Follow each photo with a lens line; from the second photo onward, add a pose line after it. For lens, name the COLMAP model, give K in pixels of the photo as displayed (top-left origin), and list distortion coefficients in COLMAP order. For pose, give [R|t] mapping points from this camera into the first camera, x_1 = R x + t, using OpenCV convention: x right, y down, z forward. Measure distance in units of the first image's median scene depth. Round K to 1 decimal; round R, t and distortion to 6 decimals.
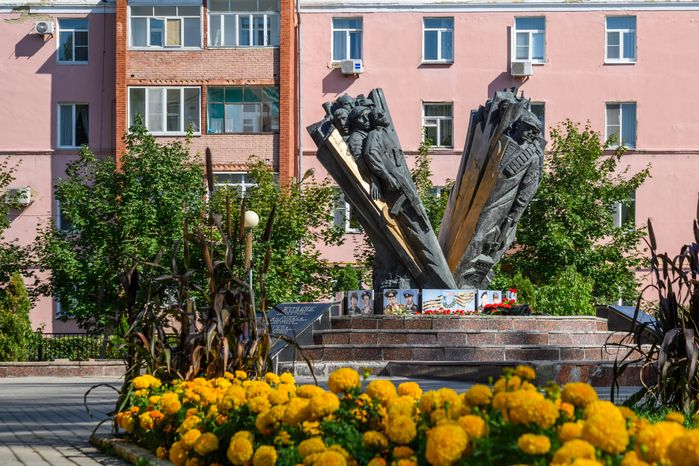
lens RADIAL K [[1501.5, 0, 350.2], [0, 1501.5, 234.2], [0, 0, 1]] dist [0.113155, 0.000000]
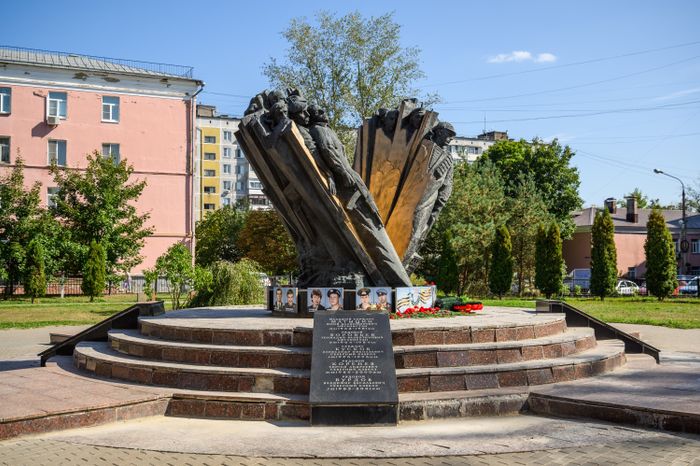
lens RADIAL K [[803.3, 0, 348.5], [0, 803.3, 229.8], [0, 0, 1]] dist [0.022697, 0.000000]
pose [[0.892345, 0.016538, 0.451052, -0.207482], [-0.023580, 0.999672, 0.009997, -0.005591], [-0.450739, -0.019557, 0.892442, 0.511677]]
